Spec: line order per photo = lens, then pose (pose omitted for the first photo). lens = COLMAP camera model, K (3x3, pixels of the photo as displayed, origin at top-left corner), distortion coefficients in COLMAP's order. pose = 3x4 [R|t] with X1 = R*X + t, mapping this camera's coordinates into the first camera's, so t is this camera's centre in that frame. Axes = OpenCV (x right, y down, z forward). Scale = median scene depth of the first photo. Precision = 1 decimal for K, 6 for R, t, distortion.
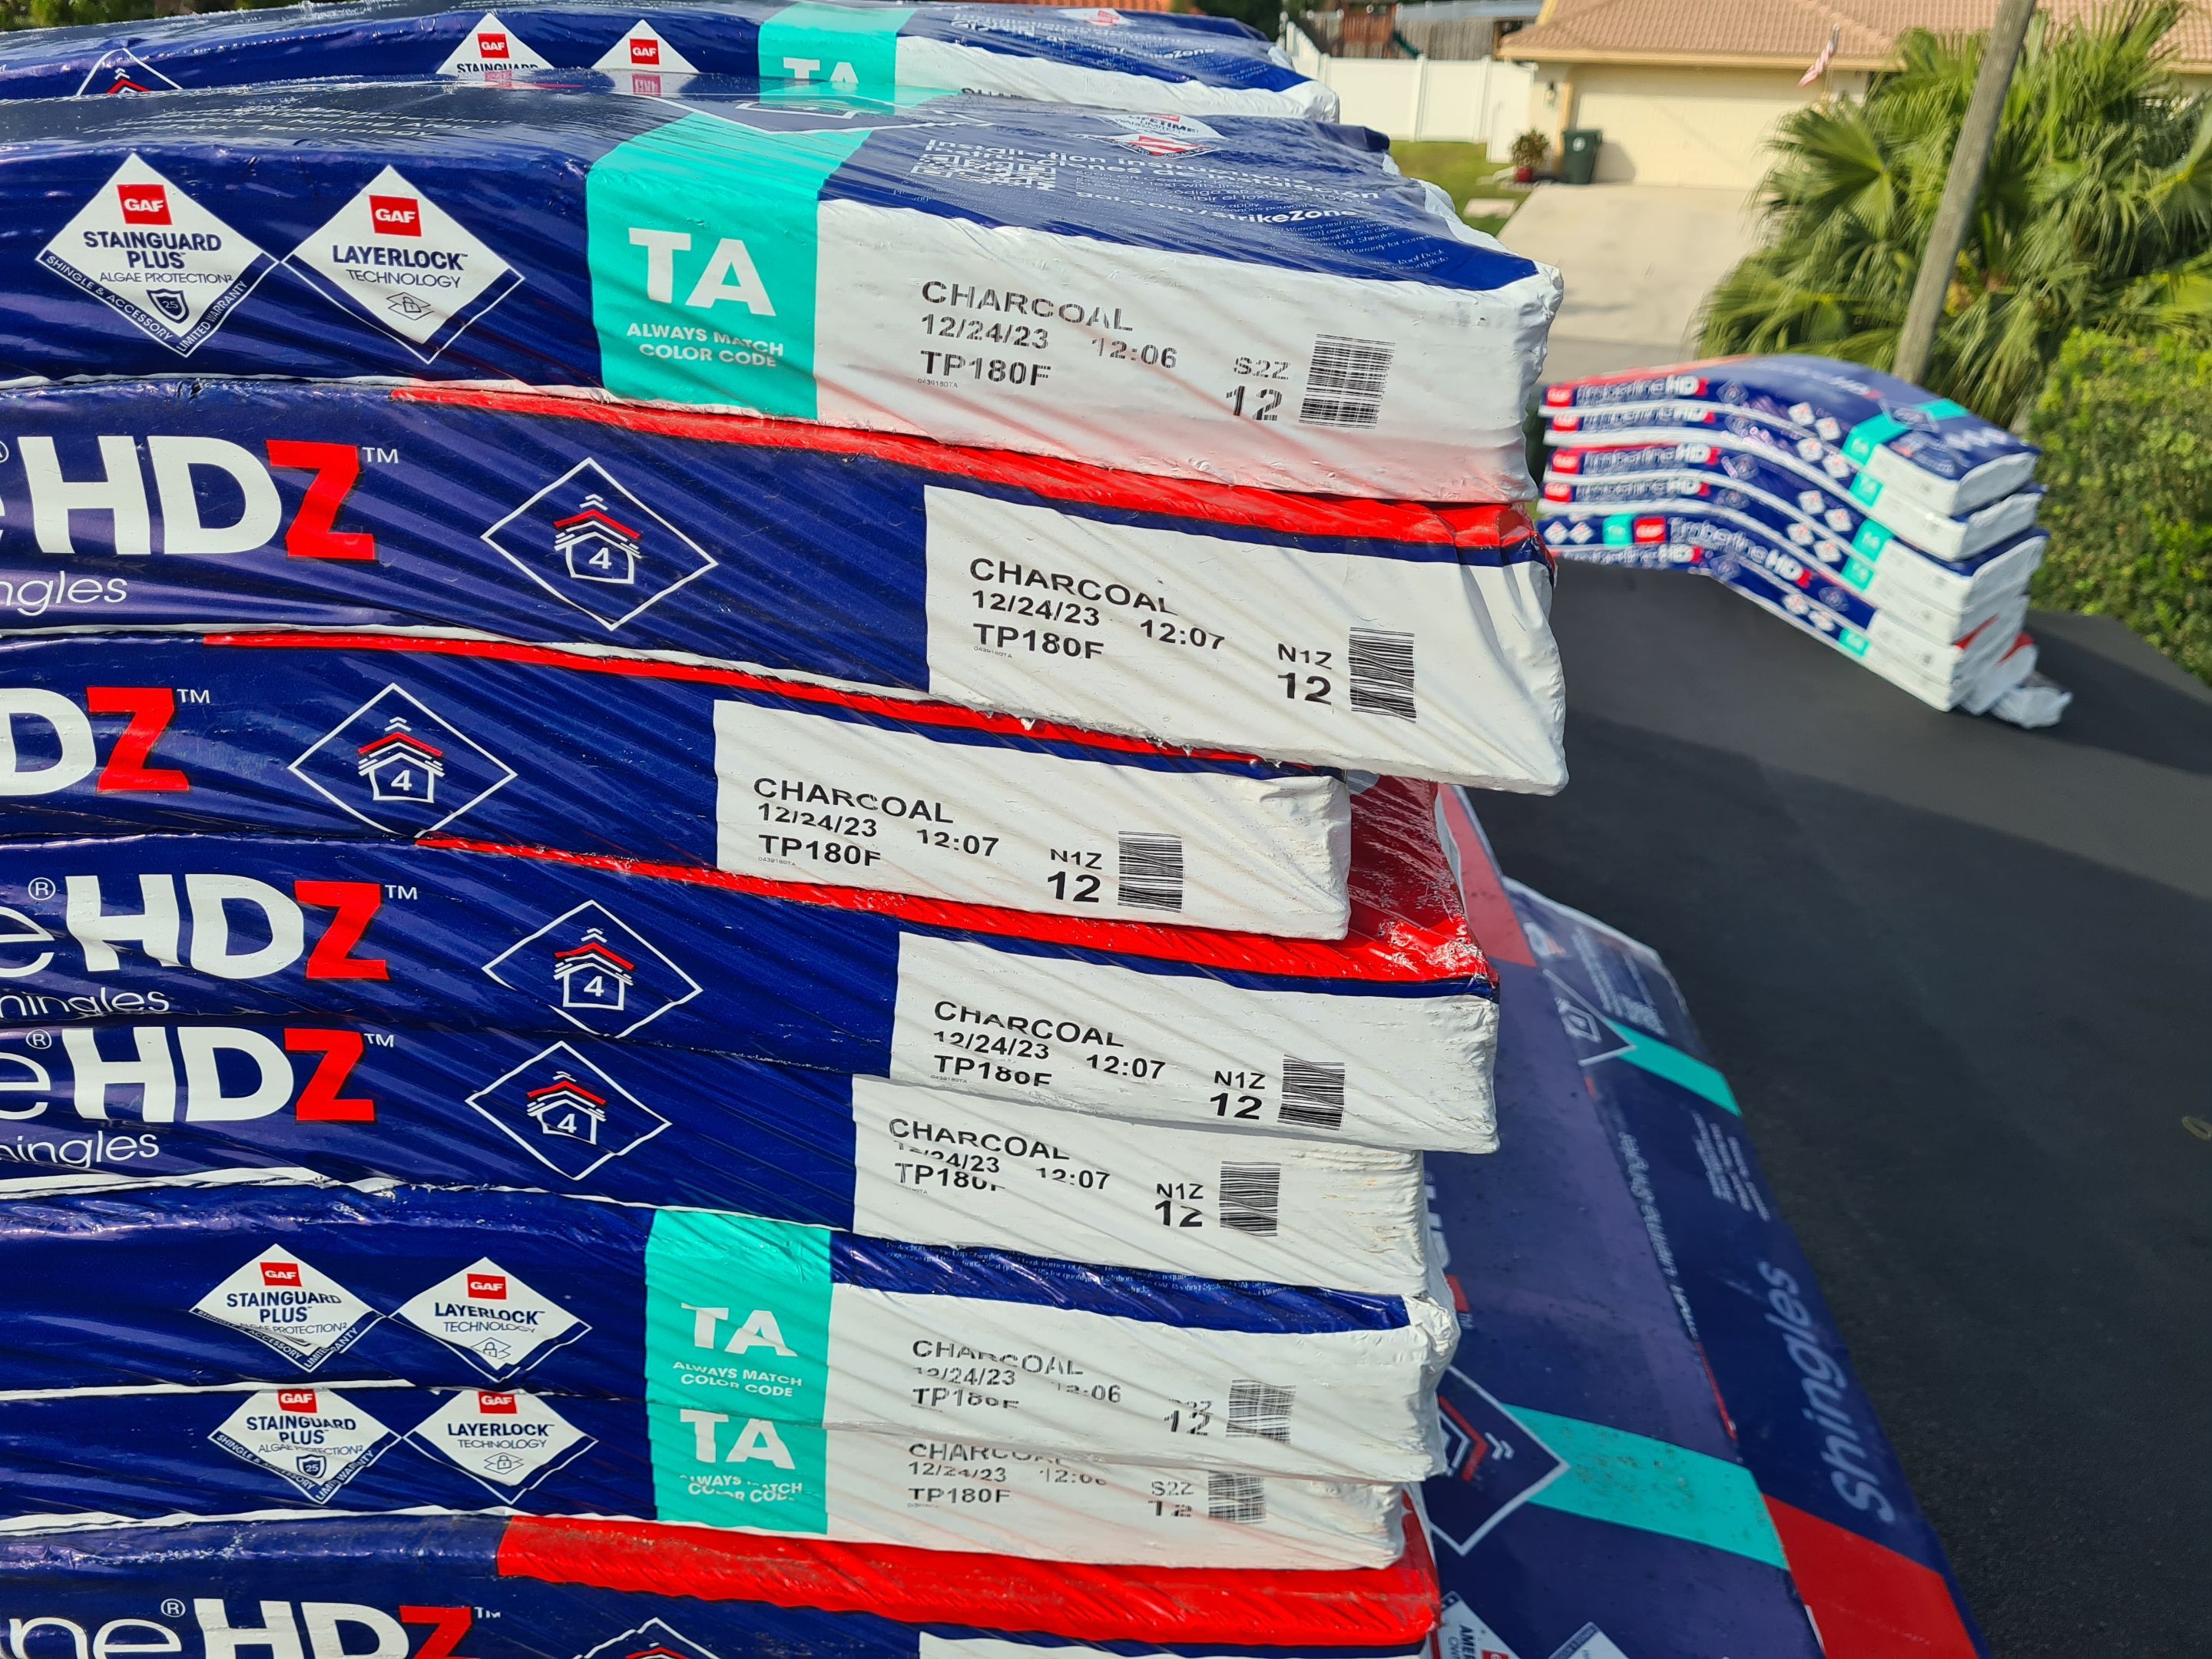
lens RADIAL K [[1722.5, 0, 1093.6], [0, 1722.5, 796.5], [0, 0, 1]] dist [0.047969, -0.036914]
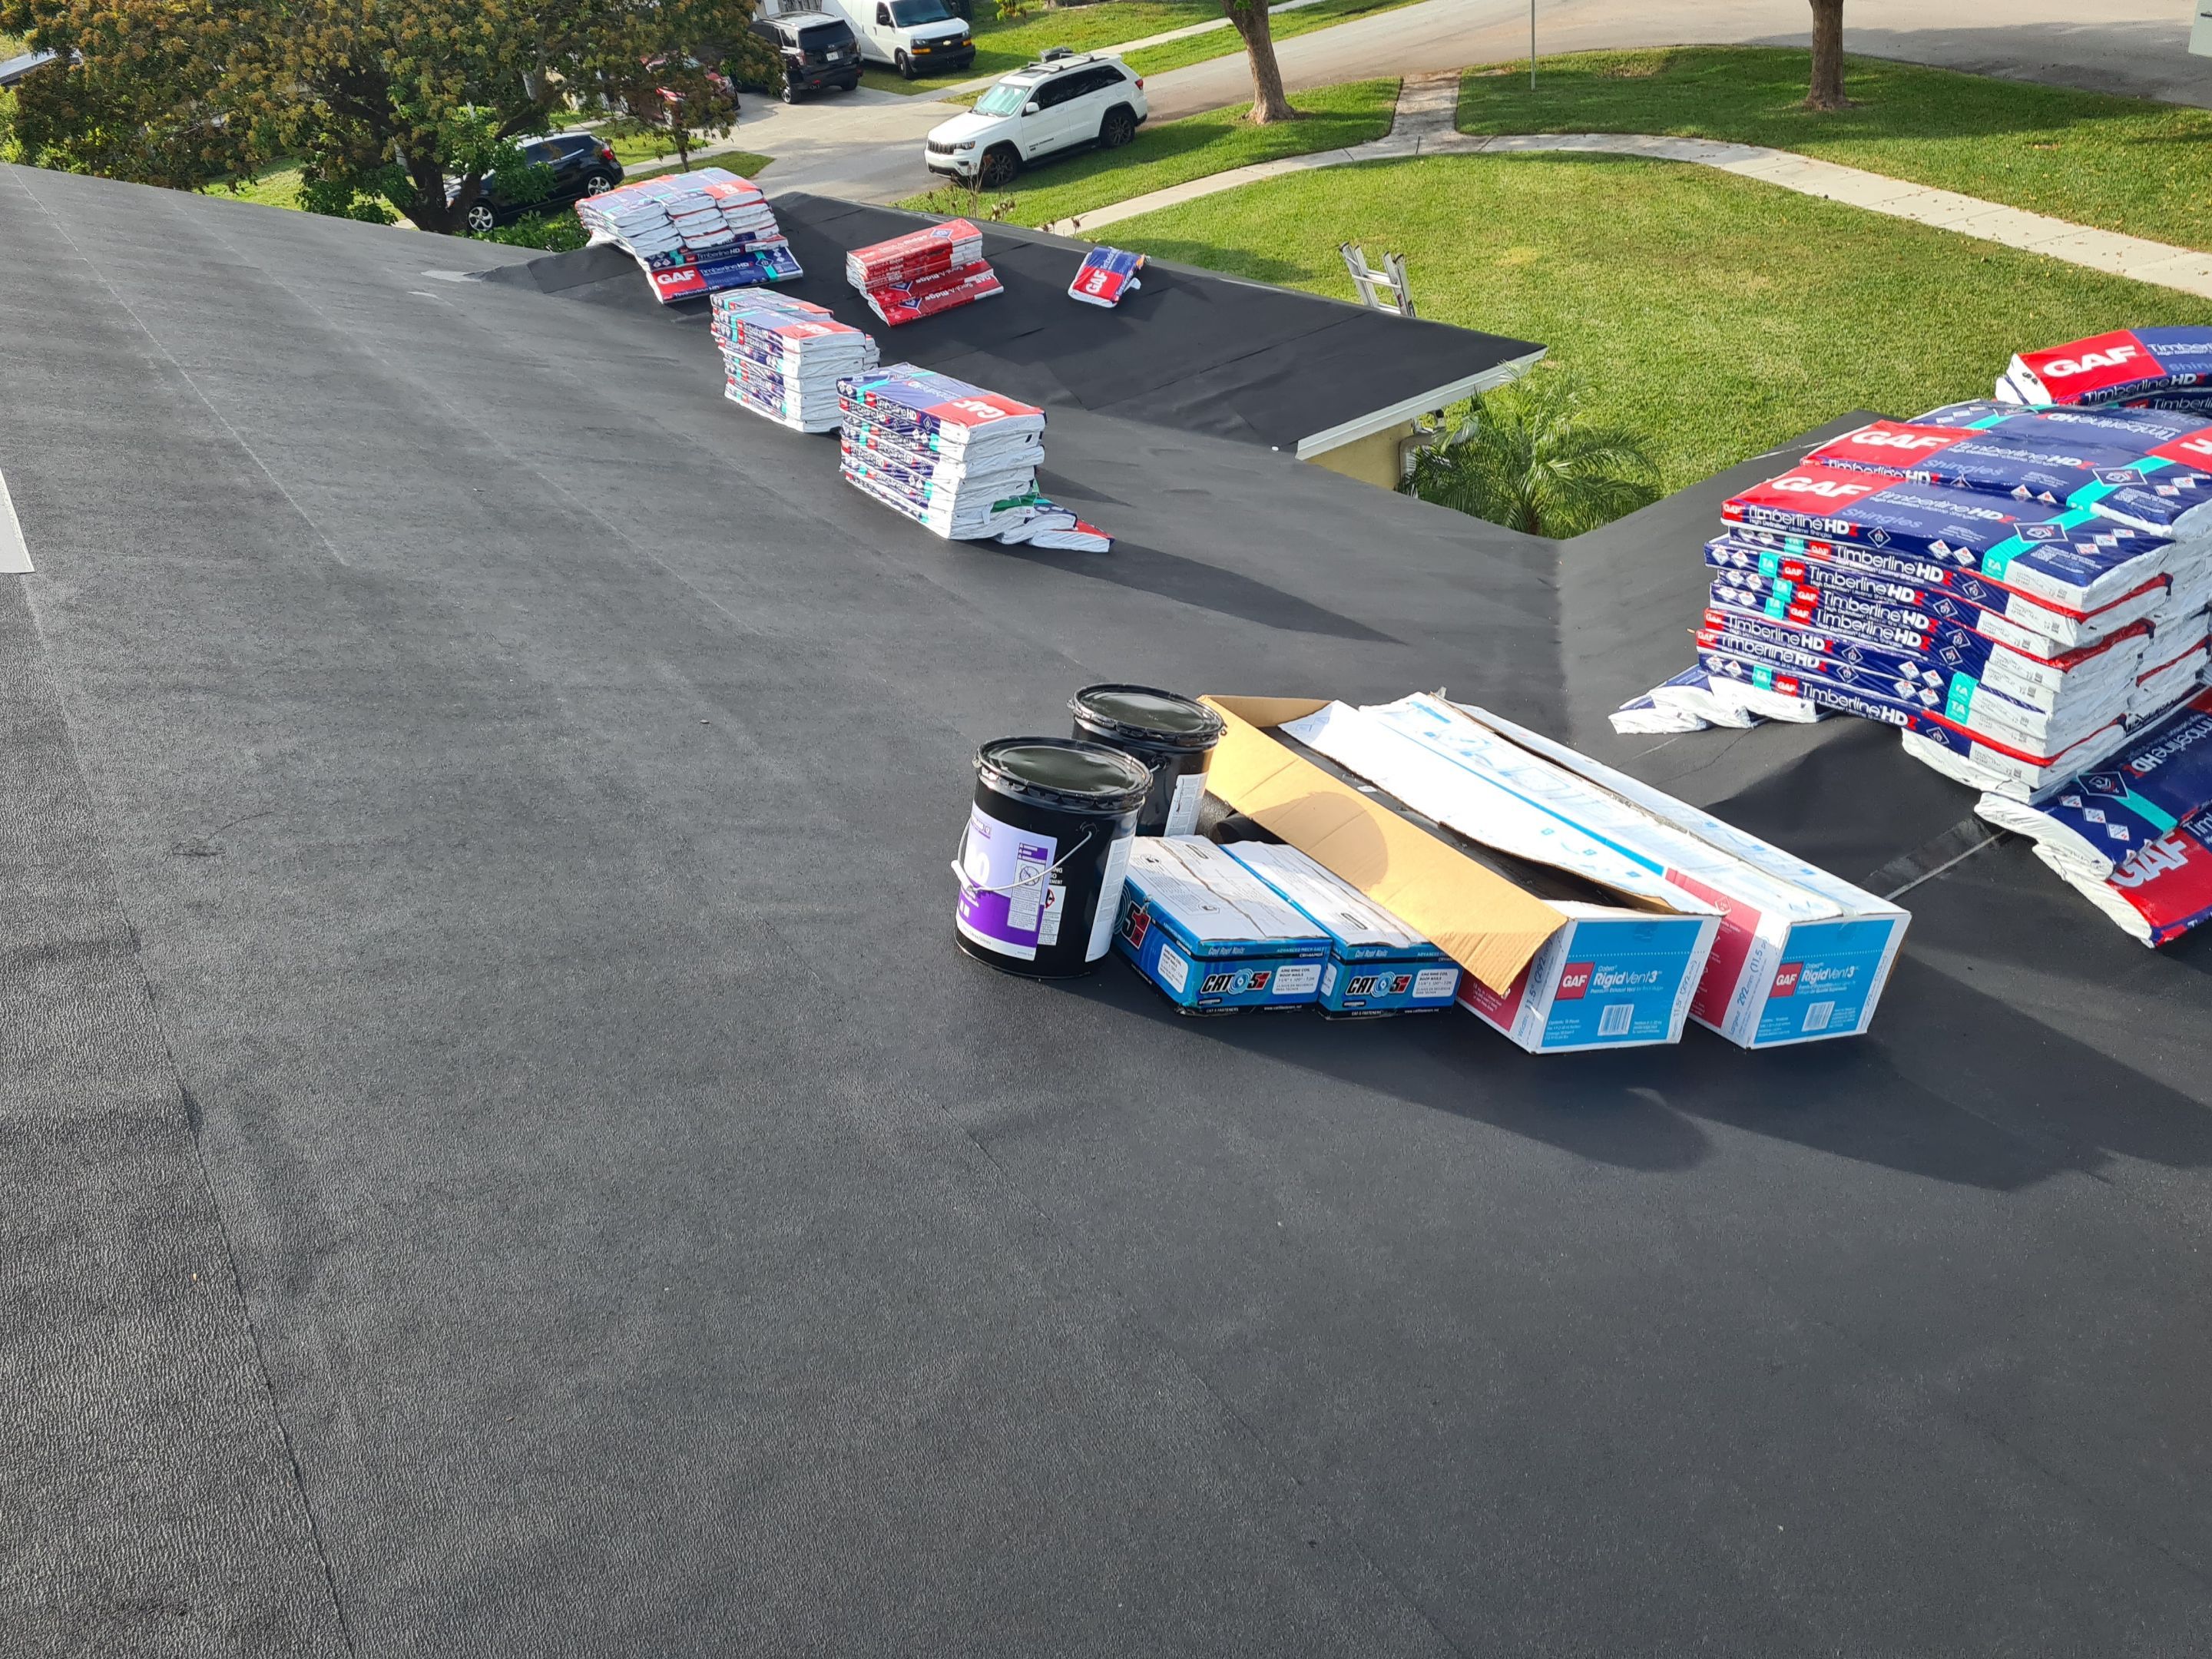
lens RADIAL K [[1722.5, 0, 1047.3], [0, 1722.5, 848.8], [0, 0, 1]] dist [0.047969, -0.036914]
pose [[0.539733, 0.365465, -0.758369, 3.792815], [-0.227980, 0.930643, 0.286231, -0.330822], [0.810379, 0.018404, 0.585617, -6.936169]]
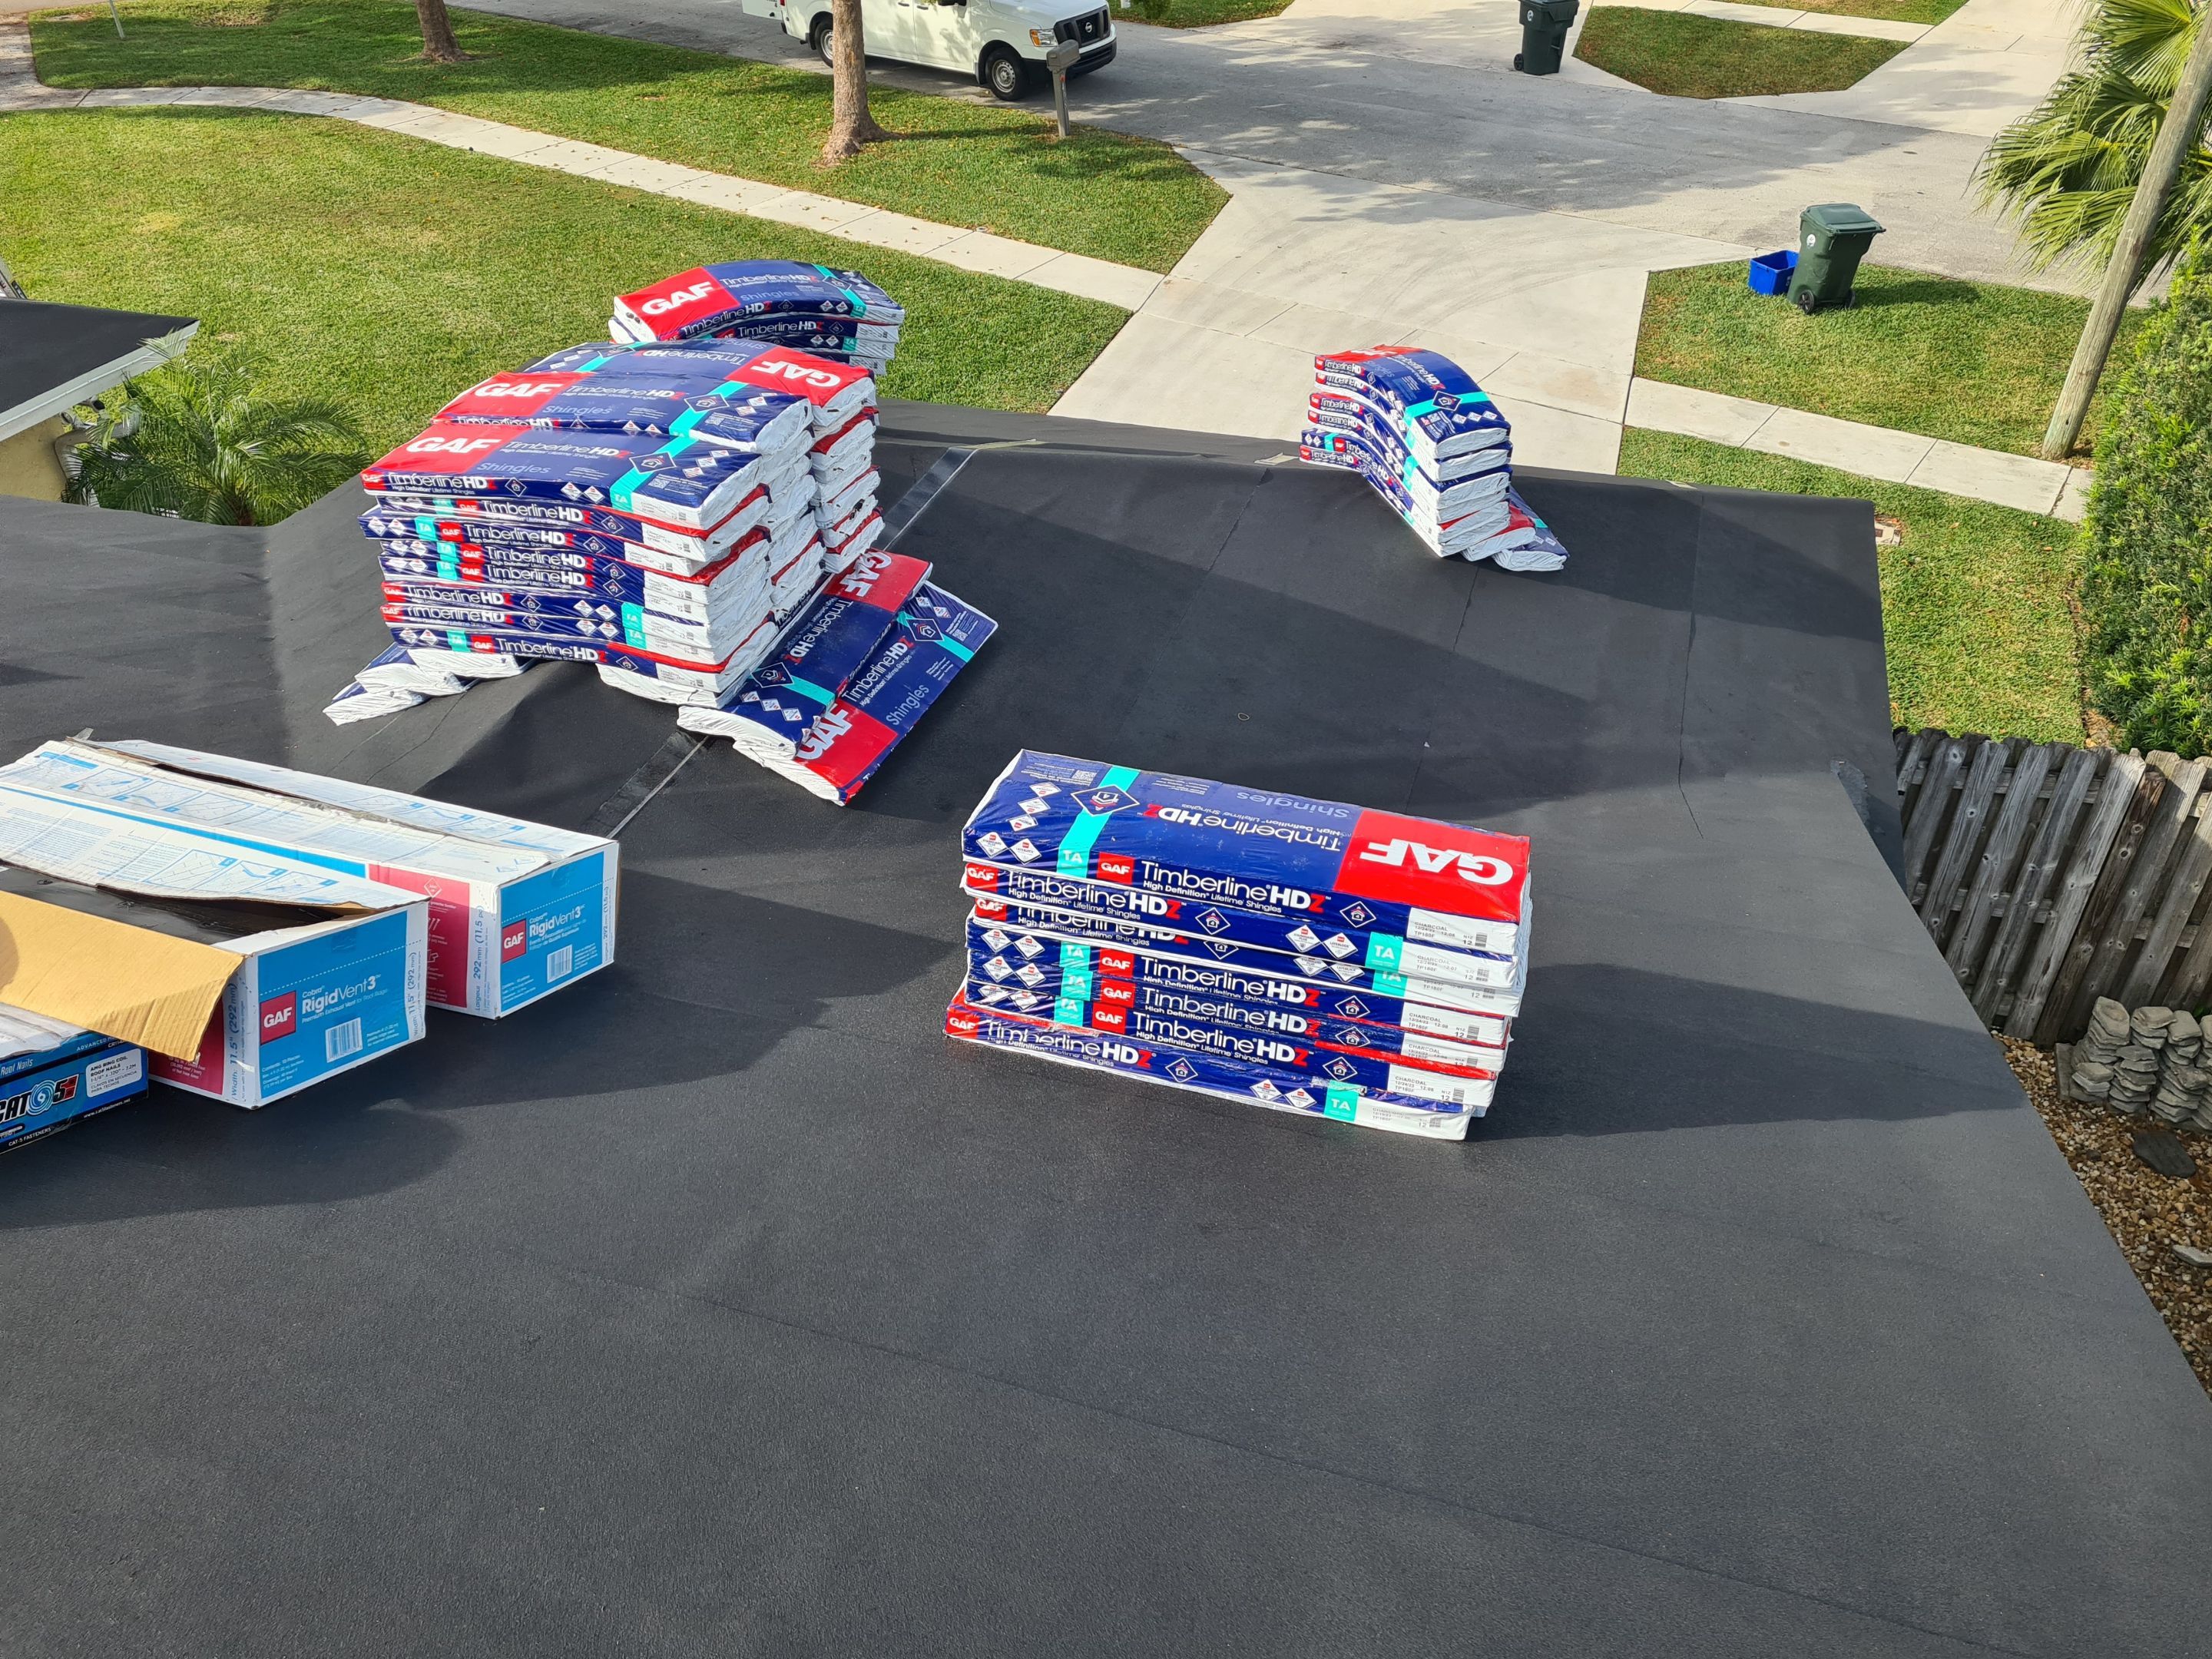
lens RADIAL K [[1722.5, 0, 1095.3], [0, 1722.5, 850.2], [0, 0, 1]] dist [0.047969, -0.036914]
pose [[0.958997, 0.148512, -0.241389, 4.108034], [-0.101648, 0.975280, 0.196204, -0.458665], [0.264561, -0.163623, 0.950387, -6.499449]]
